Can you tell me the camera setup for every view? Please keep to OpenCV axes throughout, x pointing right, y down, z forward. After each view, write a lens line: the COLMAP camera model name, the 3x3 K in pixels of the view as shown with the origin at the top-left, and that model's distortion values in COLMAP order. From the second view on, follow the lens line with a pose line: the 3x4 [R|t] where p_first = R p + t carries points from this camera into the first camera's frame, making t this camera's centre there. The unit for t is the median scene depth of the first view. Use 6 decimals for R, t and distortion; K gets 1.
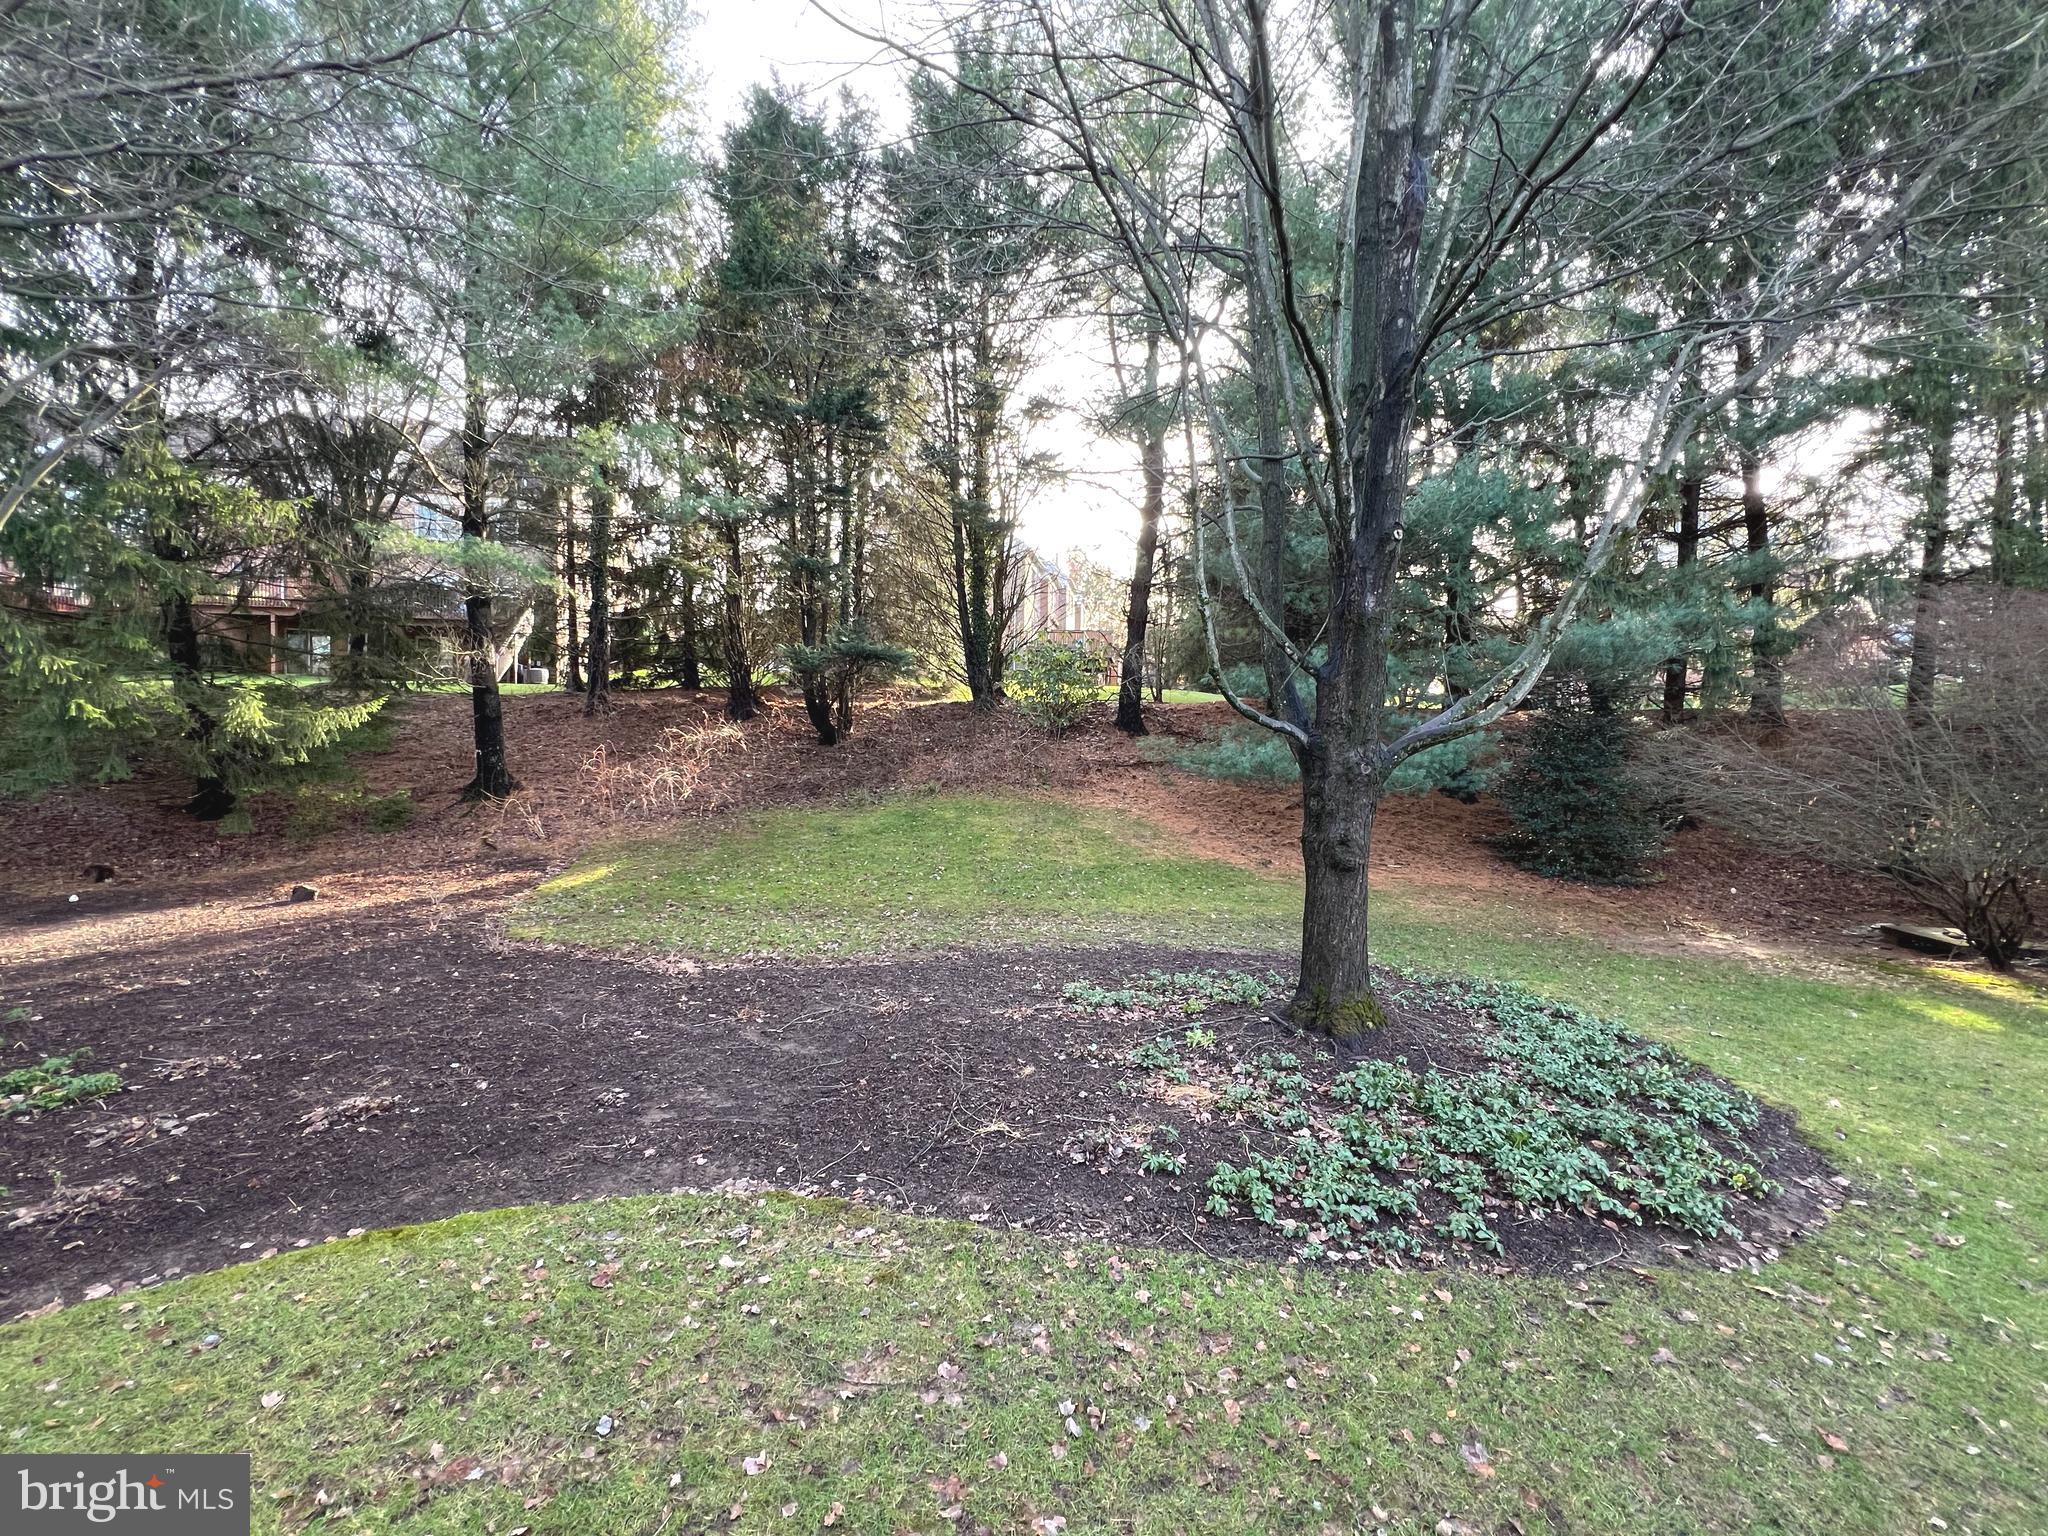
lens RADIAL K [[816.0, 0, 1024.3], [0, 816.0, 759.1], [0, 0, 1]] dist [-0.001622, 0.000031]
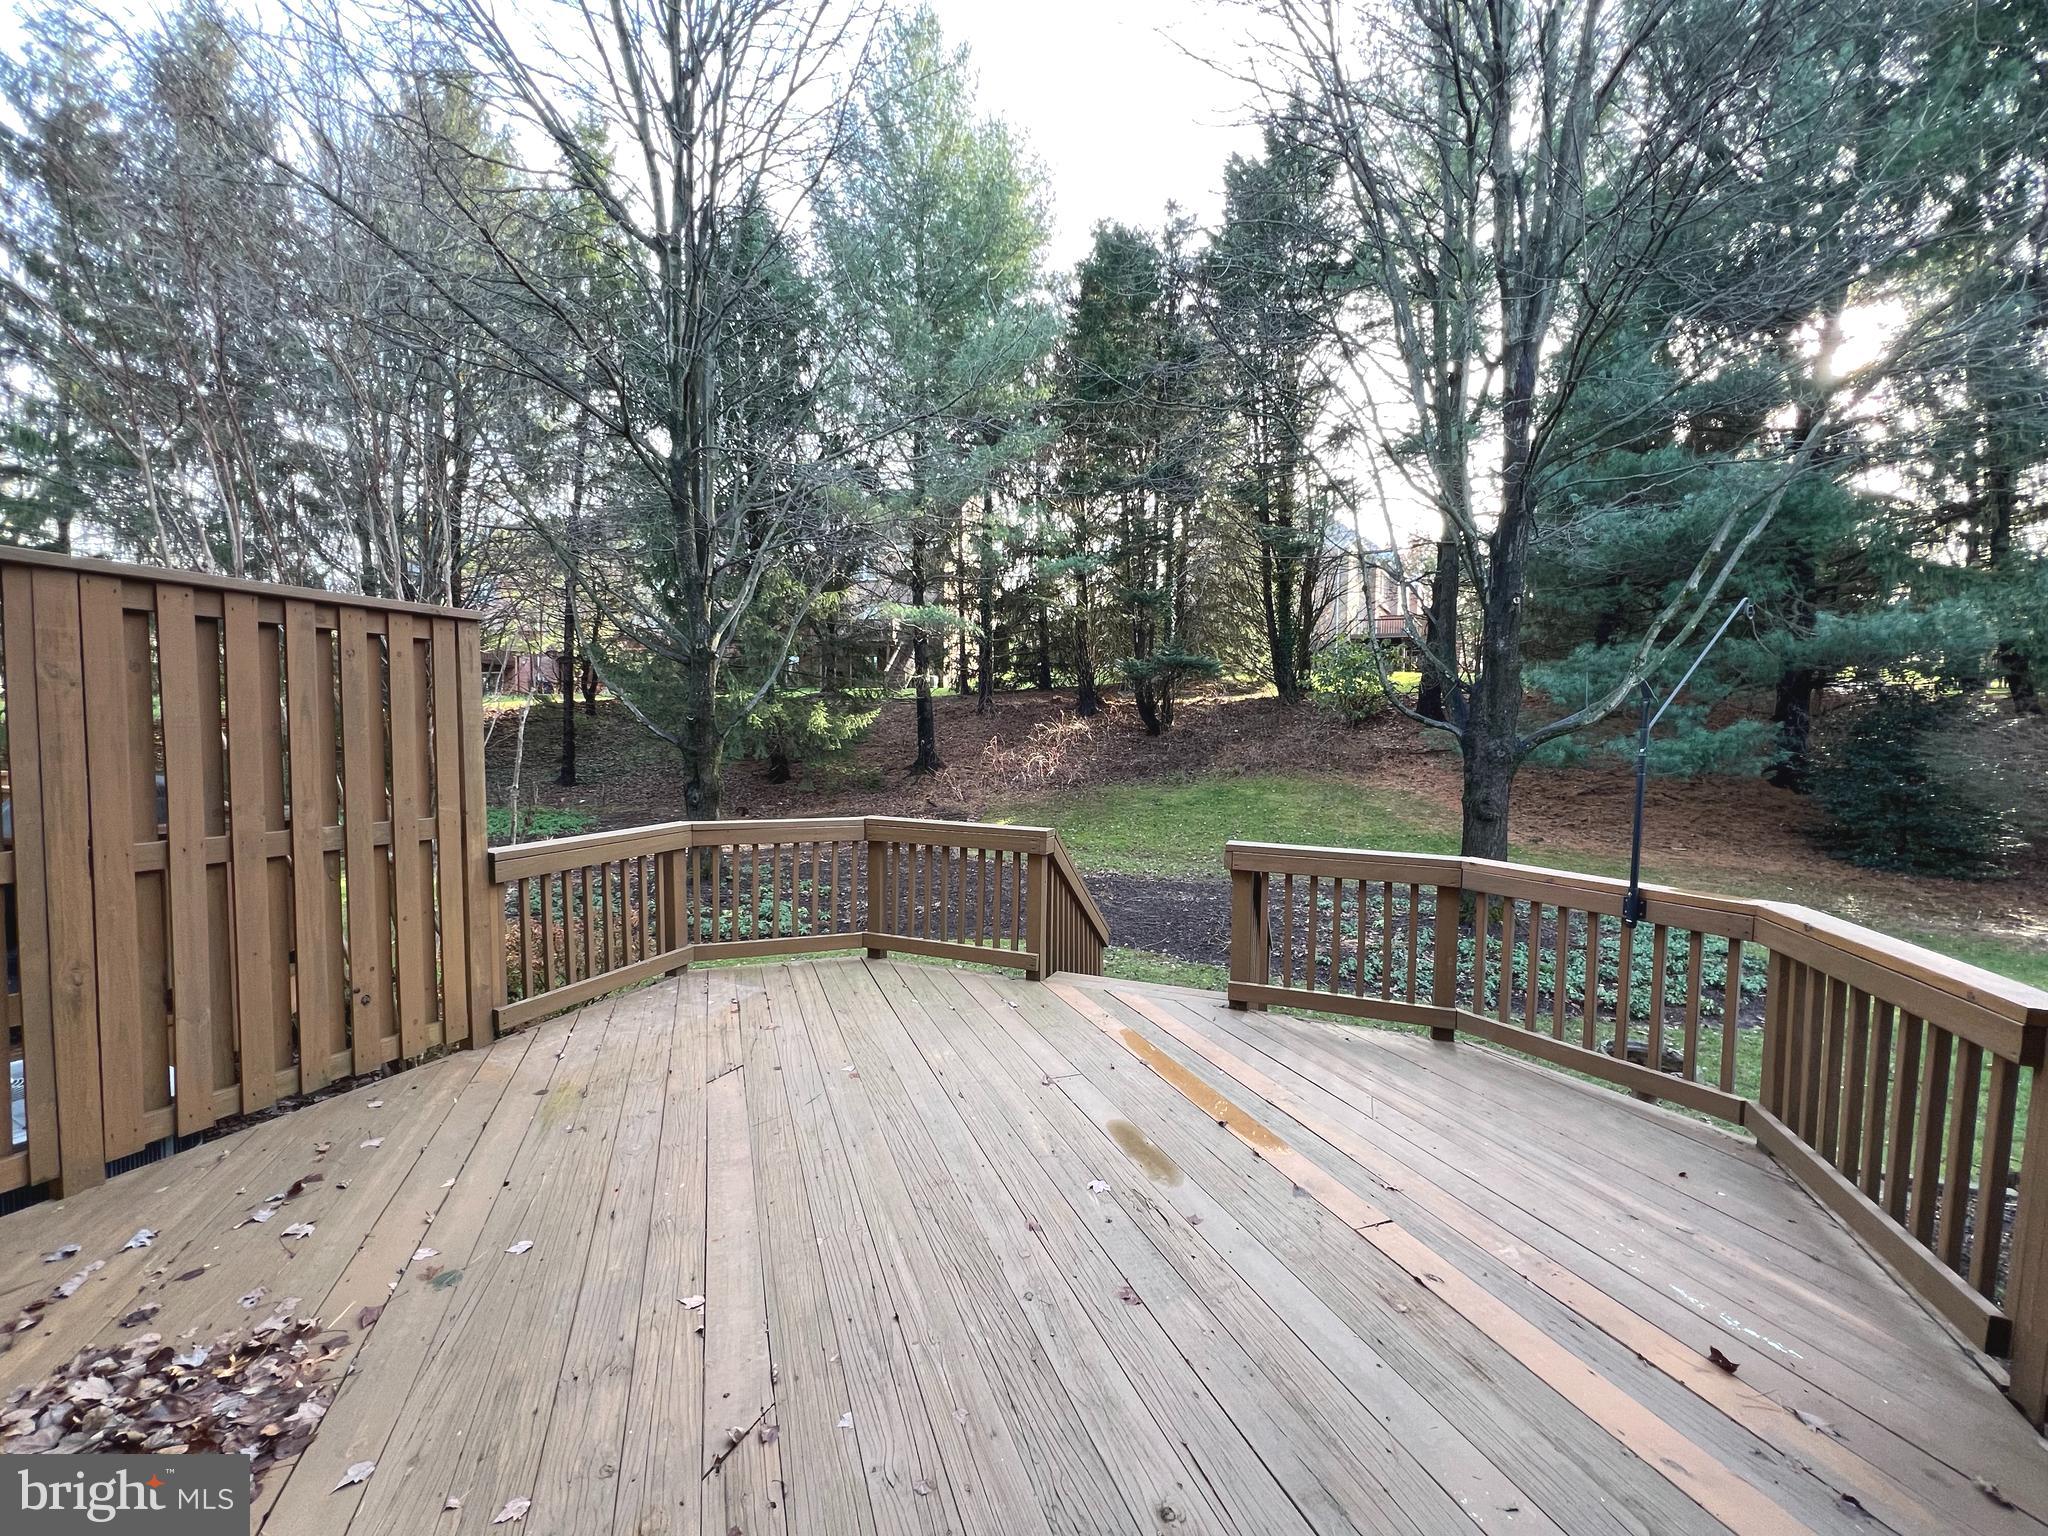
lens RADIAL K [[816.0, 0, 1024.7], [0, 816.0, 770.3], [0, 0, 1]] dist [-0.001622, 0.000031]
pose [[0.922561, 0.012561, -0.385647, 0.056864], [-0.001501, 0.999579, 0.028966, 0.000109], [0.385848, -0.026143, 0.922192, -0.220334]]
